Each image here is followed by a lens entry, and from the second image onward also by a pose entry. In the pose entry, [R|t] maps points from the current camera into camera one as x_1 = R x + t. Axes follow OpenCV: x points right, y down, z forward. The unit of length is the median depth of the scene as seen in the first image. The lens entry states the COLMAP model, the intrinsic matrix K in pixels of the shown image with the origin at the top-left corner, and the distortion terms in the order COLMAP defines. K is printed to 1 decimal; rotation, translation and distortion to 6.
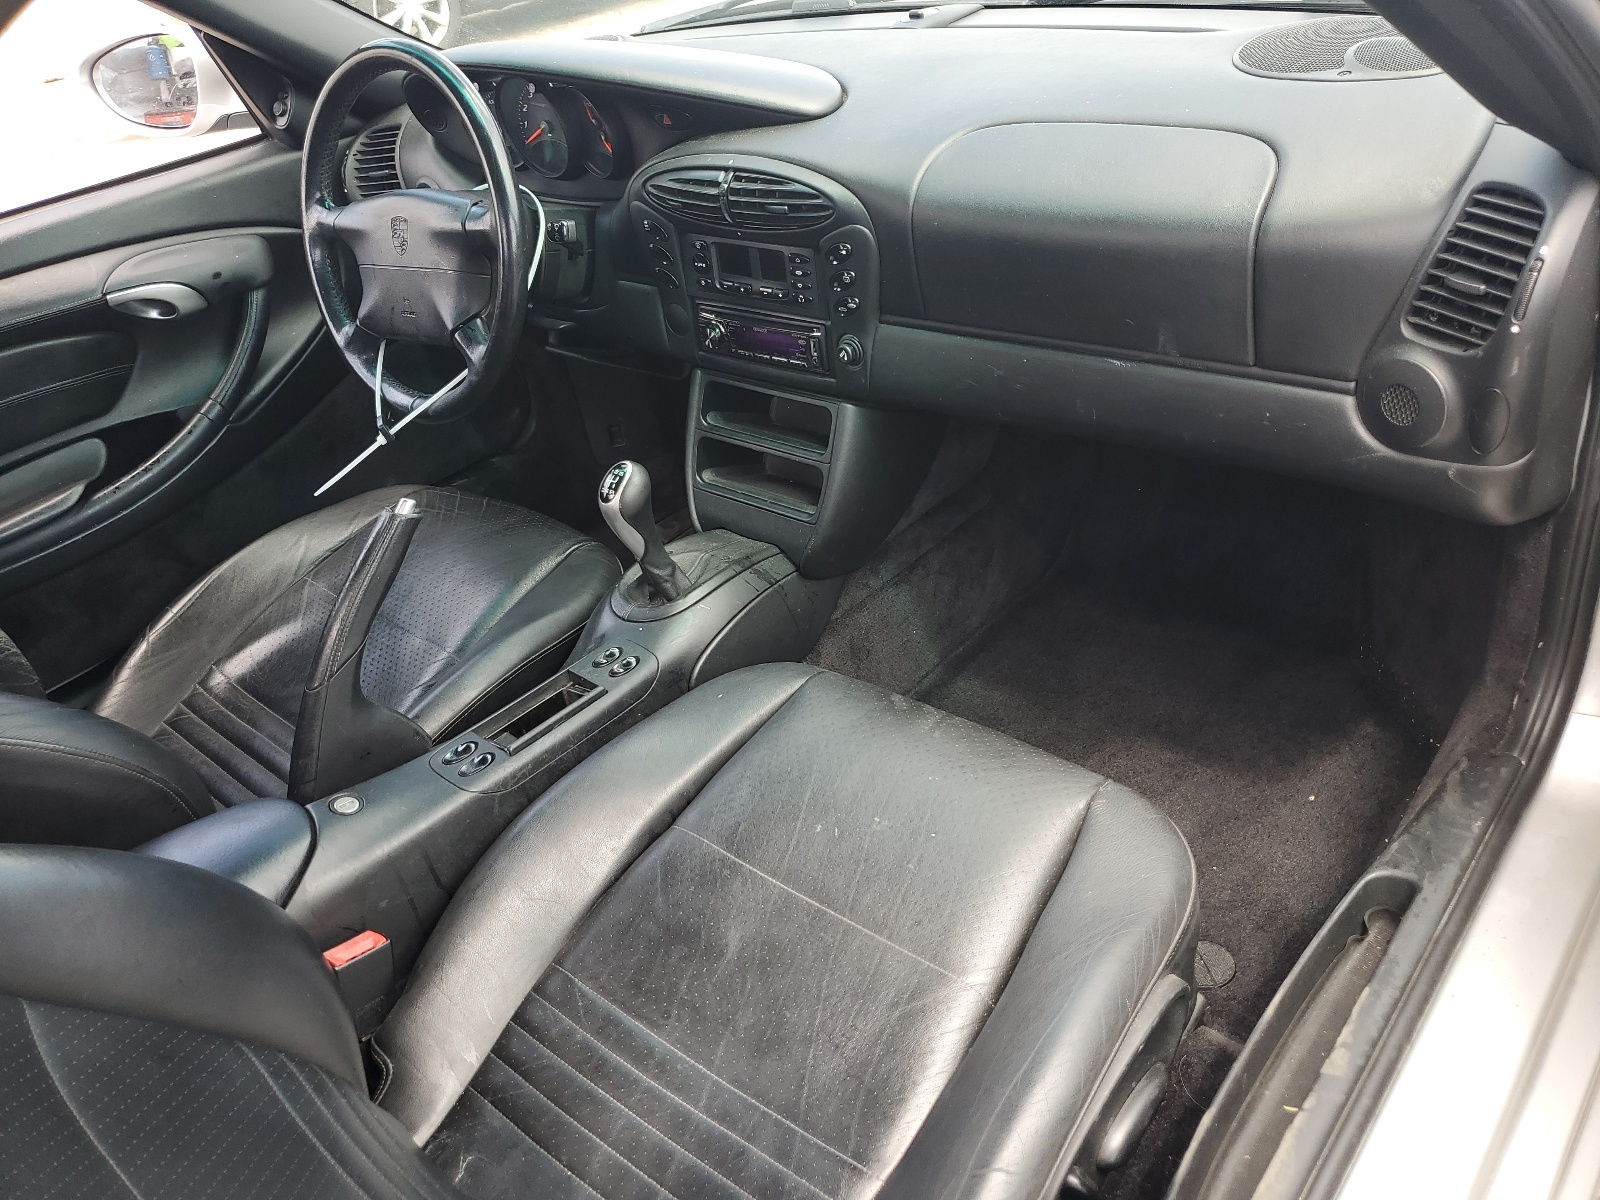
lens RADIAL K [[1242.9, 0, 800.0], [0, 1242.9, 600.0], [0, 0, 1]] dist [-0.000207, 0.000047]
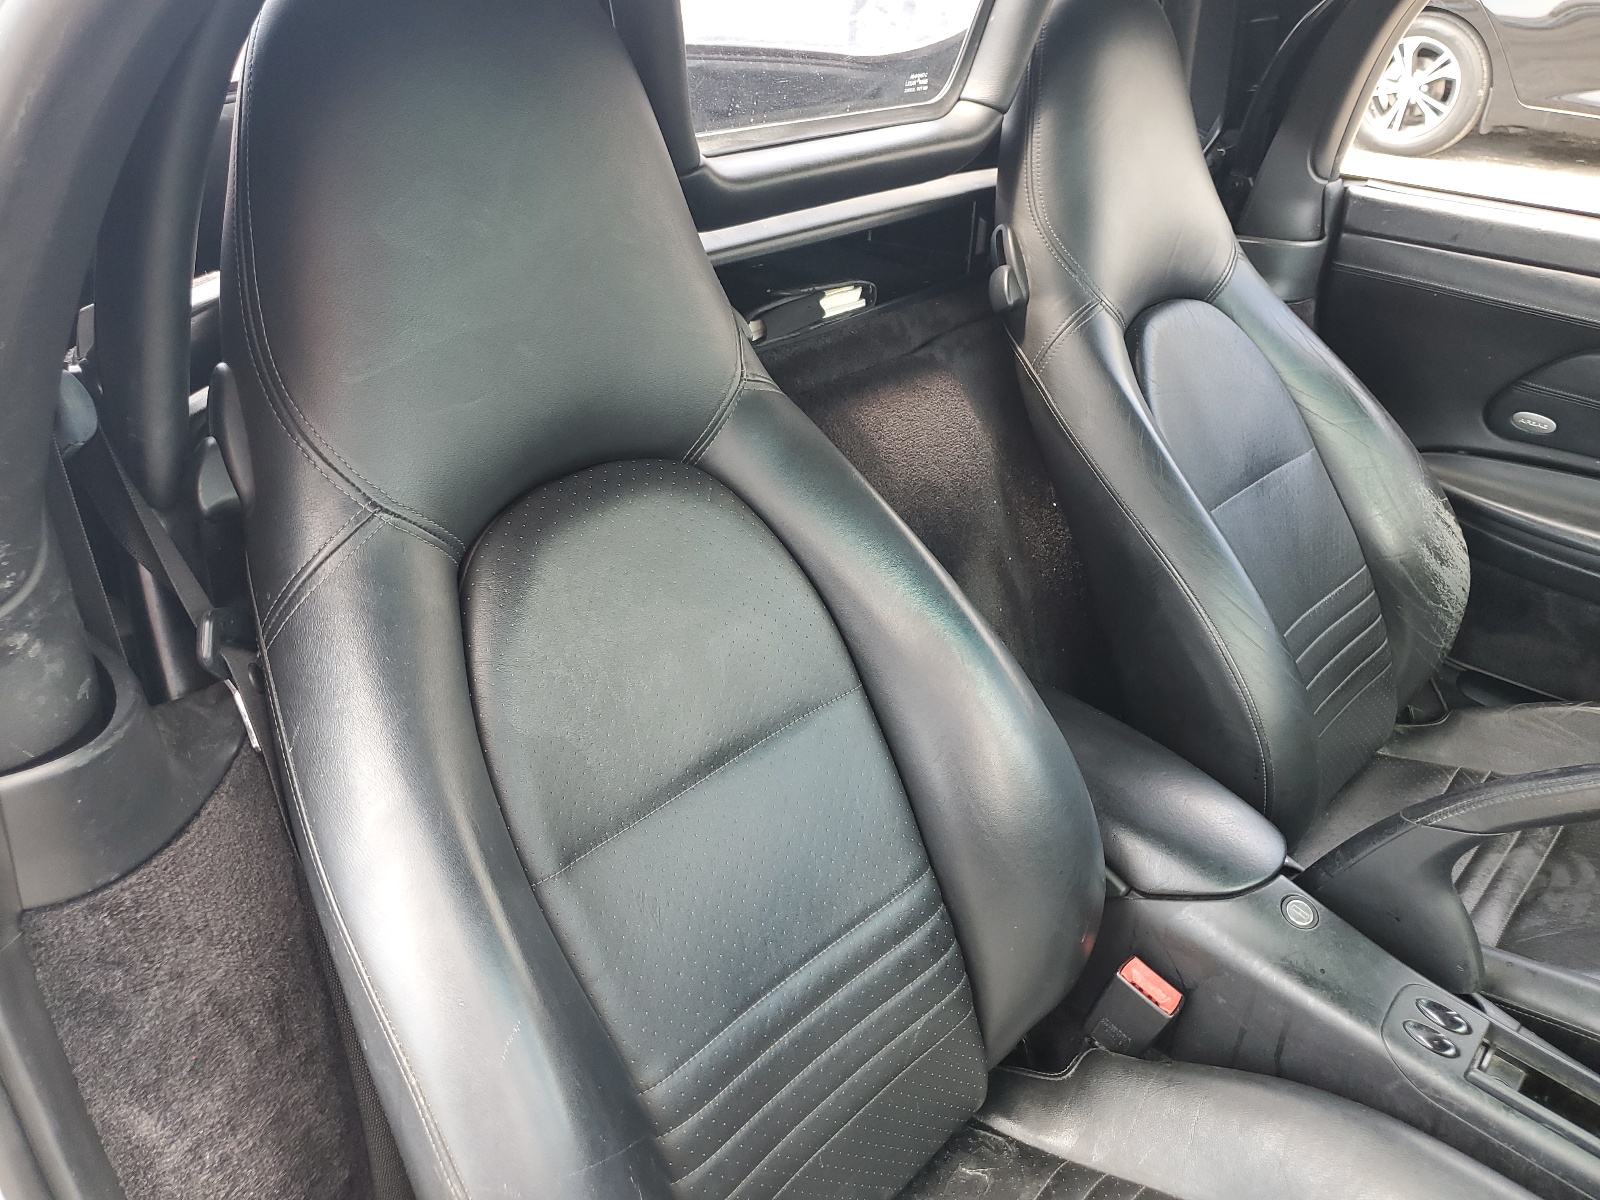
lens RADIAL K [[1226.0, 0, 800.0], [0, 1226.0, 600.0], [0, 0, 1]] dist [0.003374, 0.003054]
pose [[-0.065946, 0.602323, -0.795524, 0.218495], [-0.531241, 0.653681, 0.538966, -0.265363], [0.844651, 0.458157, 0.276871, 0.382911]]
